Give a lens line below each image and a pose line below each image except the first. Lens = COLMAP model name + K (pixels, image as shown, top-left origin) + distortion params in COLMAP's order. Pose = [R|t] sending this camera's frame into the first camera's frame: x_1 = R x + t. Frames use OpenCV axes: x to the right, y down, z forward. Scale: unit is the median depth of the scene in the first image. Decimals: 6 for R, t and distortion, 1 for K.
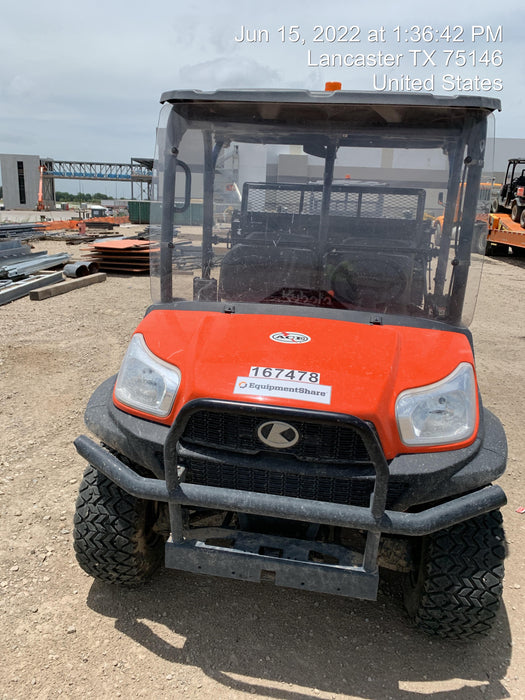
lens RADIAL K [[547.4, 0, 262.5], [0, 547.4, 350.0], [0, 0, 1]] dist [0.054686, -0.075419]
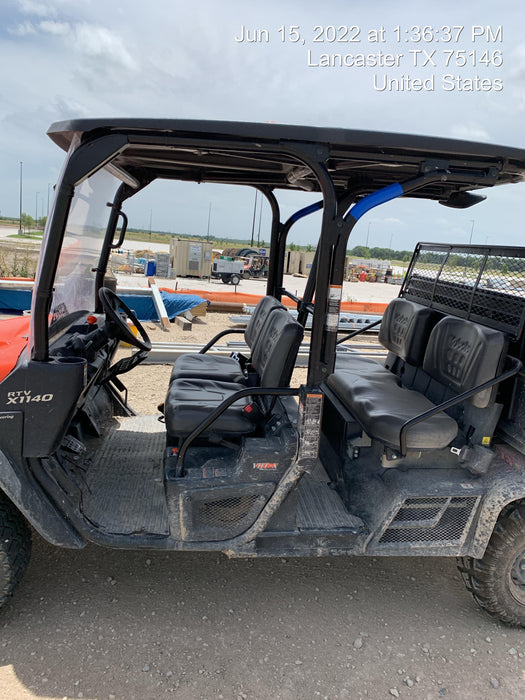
lens RADIAL K [[548.4, 0, 271.2], [0, 548.4, 338.2], [0, 0, 1]] dist [0.051734, -0.060320]
pose [[0.281034, 0.151336, -0.947690, 1.588456], [-0.325005, 0.944147, 0.054391, -0.304680], [0.902990, 0.292718, 0.314523, 1.244025]]
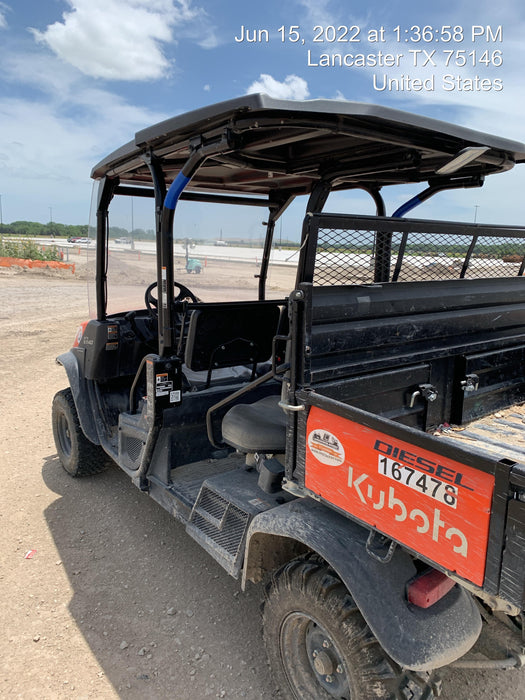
lens RADIAL K [[534.9, 0, 254.5], [0, 534.9, 341.1], [0, 0, 1]] dist [0.044276, -0.067083]
pose [[-0.710001, 0.062408, -0.701430, 1.286031], [-0.238700, 0.915769, 0.323095, -0.675997], [0.662512, 0.396829, -0.635299, 2.652377]]
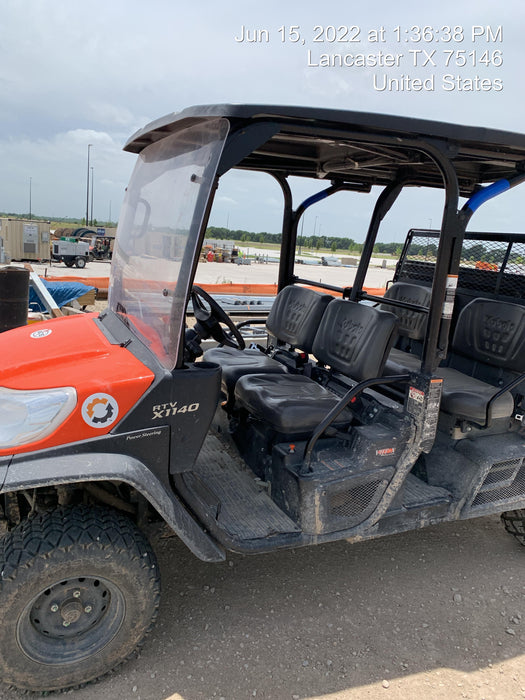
lens RADIAL K [[546.6, 0, 274.4], [0, 546.6, 348.8], [0, 0, 1]] dist [0.067661, -0.112296]
pose [[0.559112, 0.173293, -0.810780, 1.330286], [-0.274270, 0.961513, 0.016375, -0.152784], [0.782413, 0.213217, 0.585122, 0.729584]]
